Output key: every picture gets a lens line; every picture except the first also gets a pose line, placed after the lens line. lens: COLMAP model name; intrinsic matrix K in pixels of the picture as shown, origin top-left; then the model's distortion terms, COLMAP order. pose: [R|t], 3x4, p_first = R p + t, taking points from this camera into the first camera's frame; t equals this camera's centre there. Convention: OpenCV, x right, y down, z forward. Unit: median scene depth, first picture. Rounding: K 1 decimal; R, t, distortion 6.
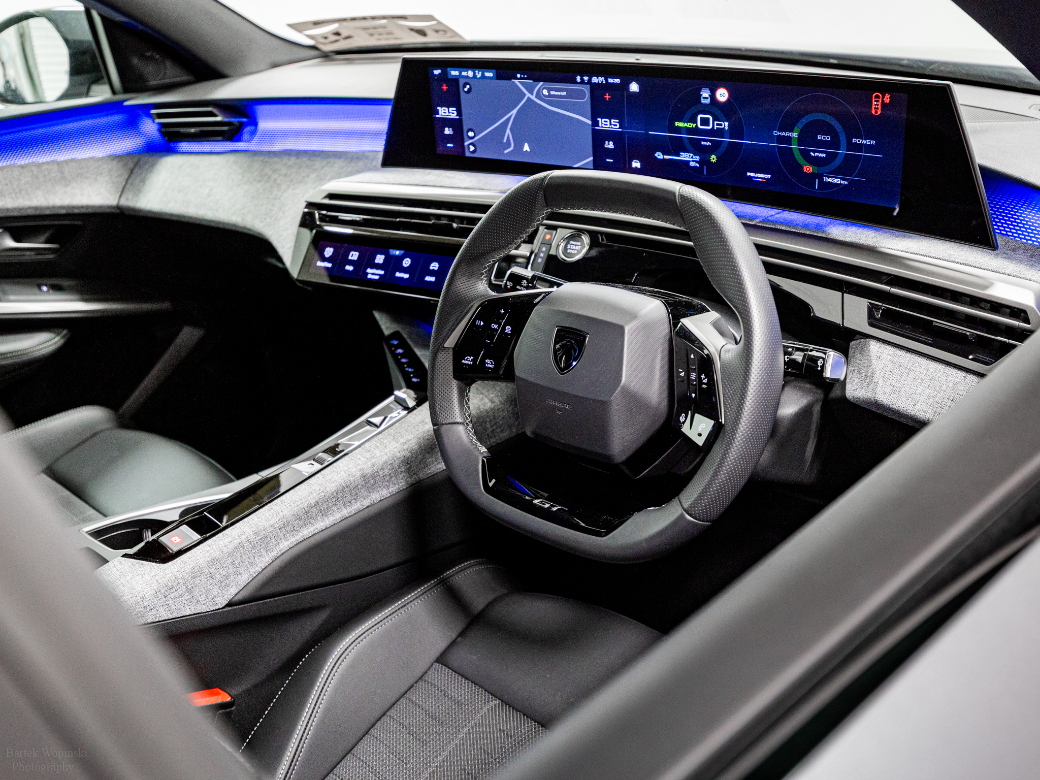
lens RADIAL K [[1113.8, 0, 520.0], [0, 1113.8, 390.0], [0, 0, 1]] dist [0.017894, 0.022316]
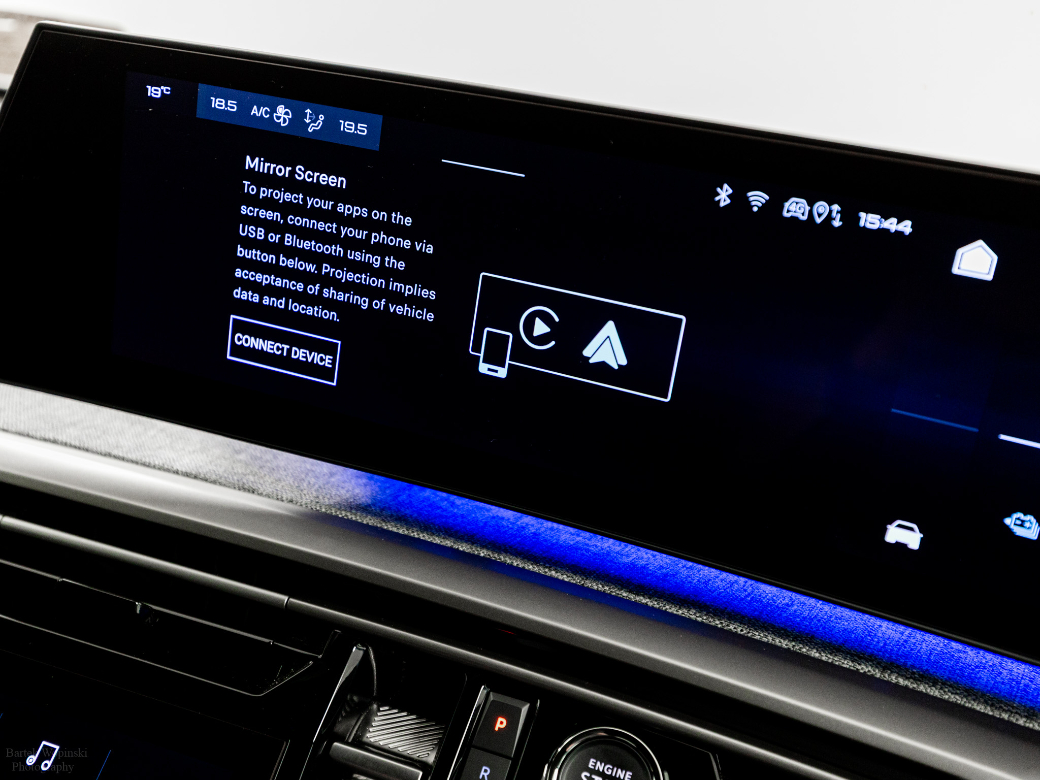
lens RADIAL K [[1113.8, 0, 520.0], [0, 1113.8, 390.0], [0, 0, 1]] dist [0.017894, 0.022316]
pose [[0.938832, 0.134429, 0.317054, -0.071595], [-0.085607, 0.982865, -0.163239, -0.178831], [-0.333565, 0.126112, 0.934254, 0.748149]]
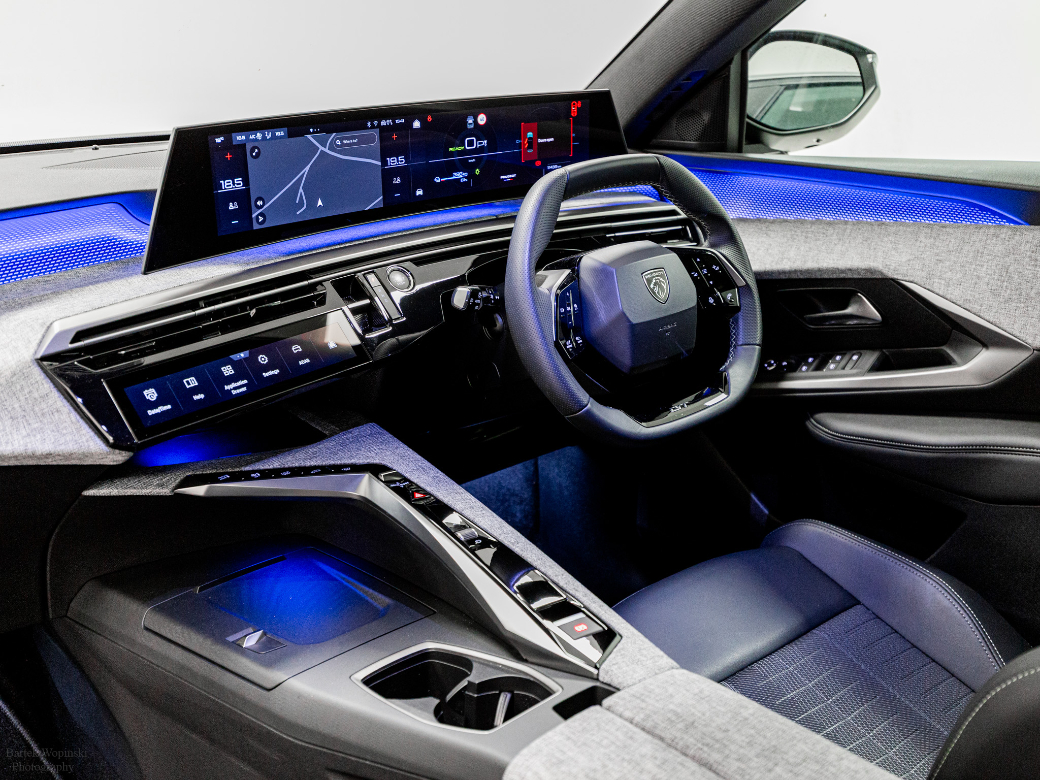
lens RADIAL K [[1113.8, 0, 520.0], [0, 1113.8, 390.0], [0, 0, 1]] dist [0.017894, 0.022316]
pose [[0.107161, -0.262266, 0.959027, -0.990790], [0.414754, 0.888437, 0.196618, -0.197664], [-0.903602, 0.376690, 0.203981, 0.727704]]
